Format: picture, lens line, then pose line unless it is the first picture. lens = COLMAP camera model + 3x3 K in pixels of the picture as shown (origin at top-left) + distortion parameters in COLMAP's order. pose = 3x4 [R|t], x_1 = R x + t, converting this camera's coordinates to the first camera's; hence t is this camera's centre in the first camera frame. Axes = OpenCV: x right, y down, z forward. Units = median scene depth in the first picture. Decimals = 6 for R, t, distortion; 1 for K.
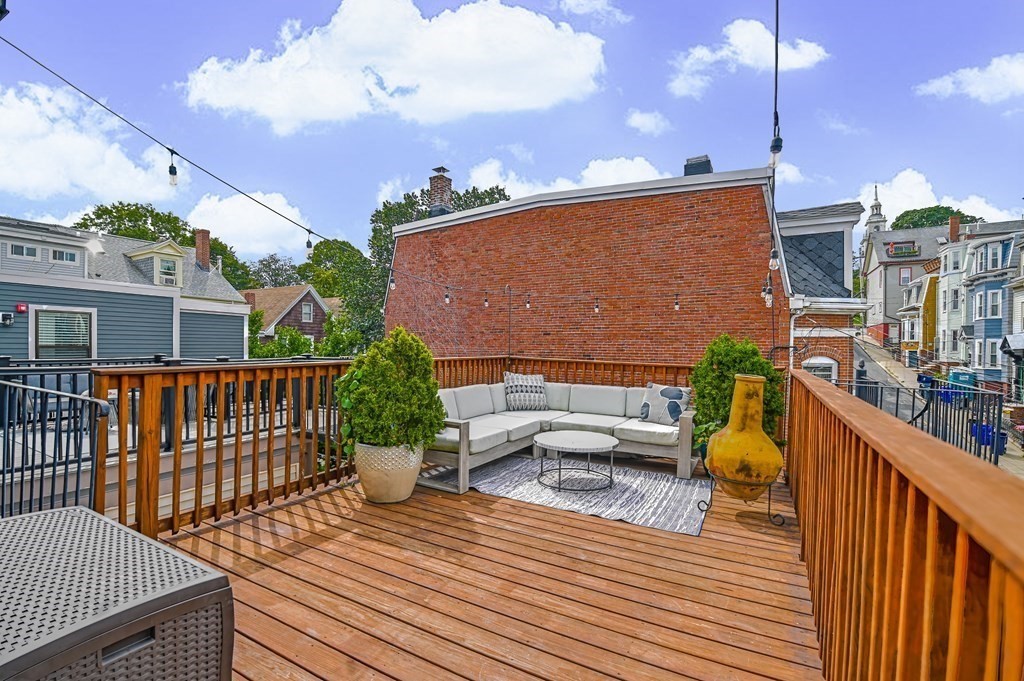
lens RADIAL K [[458.1, 0, 501.8], [0, 458.1, 348.6], [0, 0, 1]] dist [-0.010367, -0.002188]
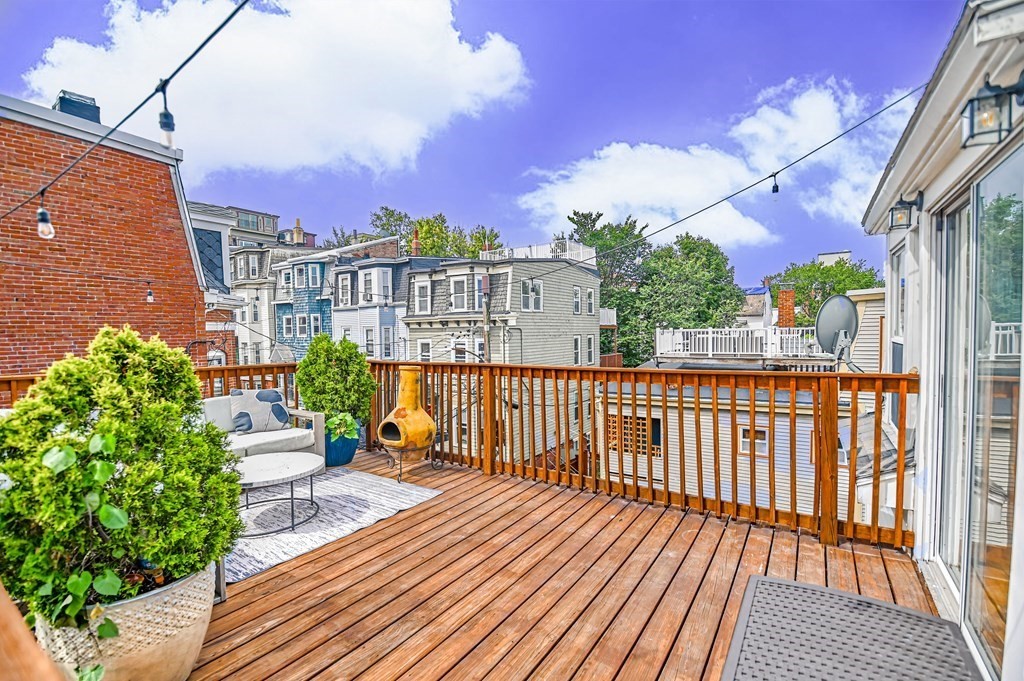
lens RADIAL K [[458.1, 0, 509.1], [0, 458.1, 345.2], [0, 0, 1]] dist [-0.010367, -0.002188]
pose [[0.078068, -0.040607, 0.996121, -0.539880], [0.024116, 0.998955, 0.038833, -0.031483], [-0.996656, 0.020991, 0.078965, 0.465722]]
